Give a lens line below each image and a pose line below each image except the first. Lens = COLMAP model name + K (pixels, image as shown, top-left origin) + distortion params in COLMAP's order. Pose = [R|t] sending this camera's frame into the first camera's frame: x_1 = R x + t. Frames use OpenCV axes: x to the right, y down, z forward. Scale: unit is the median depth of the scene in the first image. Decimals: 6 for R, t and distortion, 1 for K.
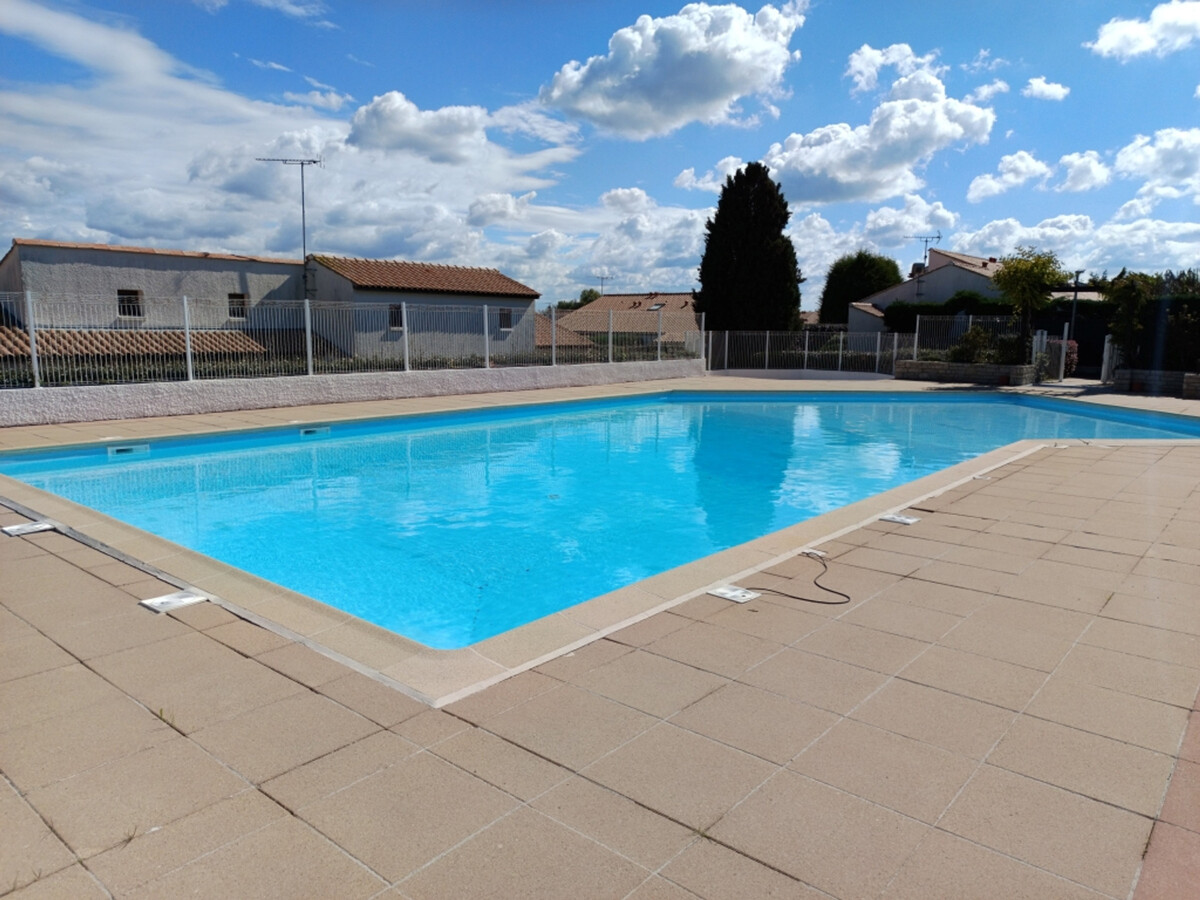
lens RADIAL K [[834.3, 0, 592.4], [0, 834.3, 466.4], [0, 0, 1]] dist [0.011216, 0.002932]
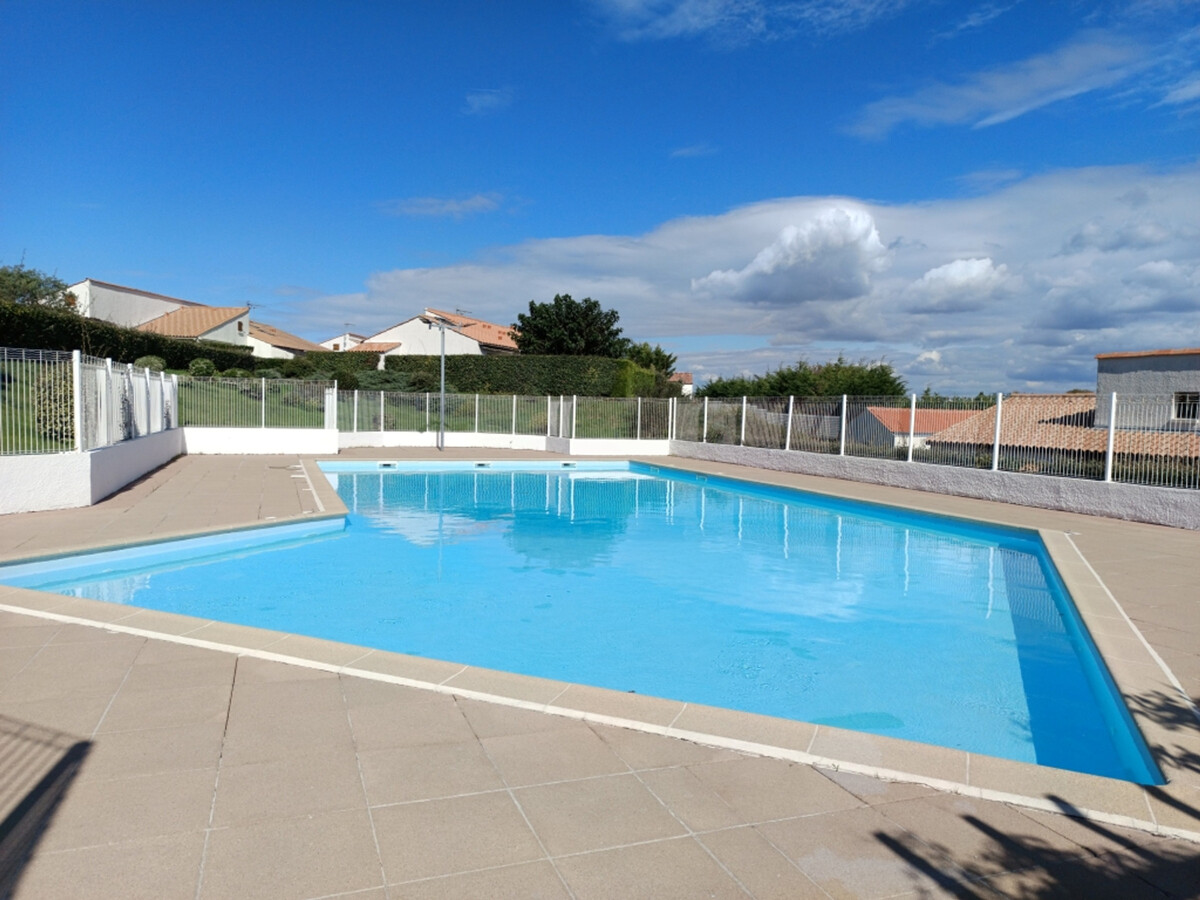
lens RADIAL K [[804.6, 0, 600.0], [0, 804.6, 450.0], [0, 0, 1]] dist [-0.000954, -0.000654]
pose [[-0.493584, 0.019292, -0.869484, 0.572633], [-0.177328, 0.976519, 0.122332, -0.130207], [0.851428, 0.214565, -0.478574, 0.830050]]
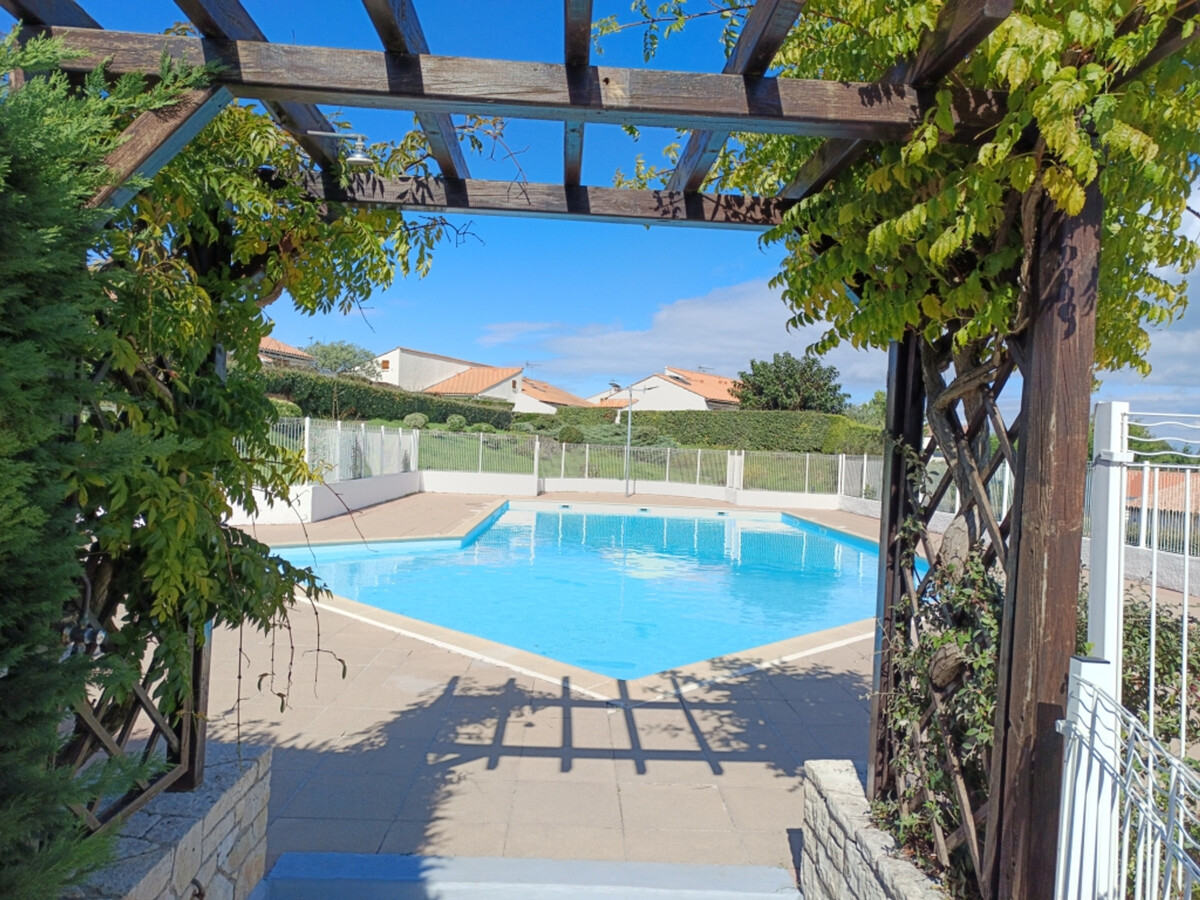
lens RADIAL K [[818.1, 0, 600.0], [0, 818.1, 450.0], [0, 0, 1]] dist [-0.000607, 0.000567]
pose [[-0.760478, -0.046201, -0.647718, 0.580196], [-0.161717, 0.979514, 0.120003, -0.172086], [0.628905, 0.196007, -0.752370, 1.026083]]
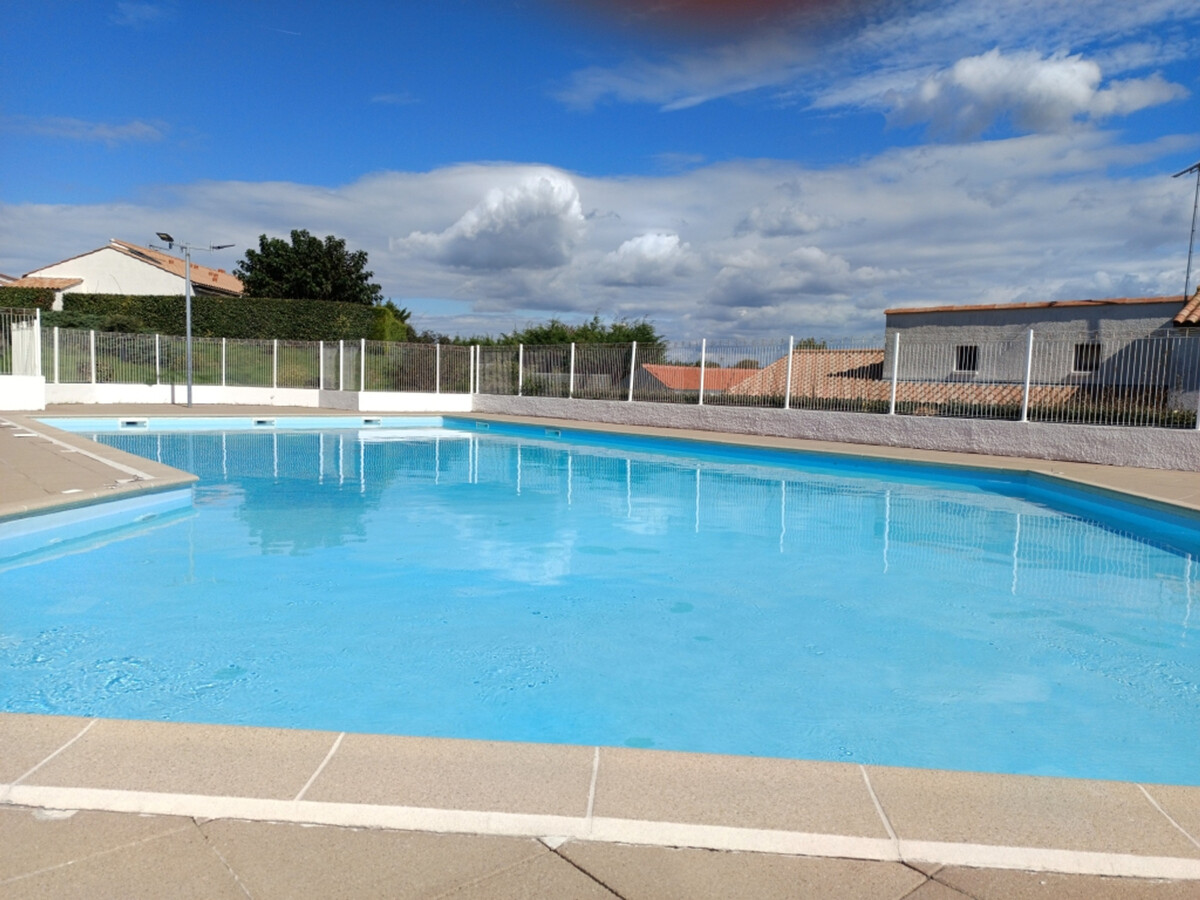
lens RADIAL K [[821.5, 0, 598.5], [0, 821.5, 426.4], [0, 0, 1]] dist [0.004739, -0.041249]
pose [[-0.156830, 0.034458, -0.987024, 0.515890], [-0.197940, 0.978017, 0.065595, -0.082471], [0.967587, 0.205659, -0.146562, 0.681006]]
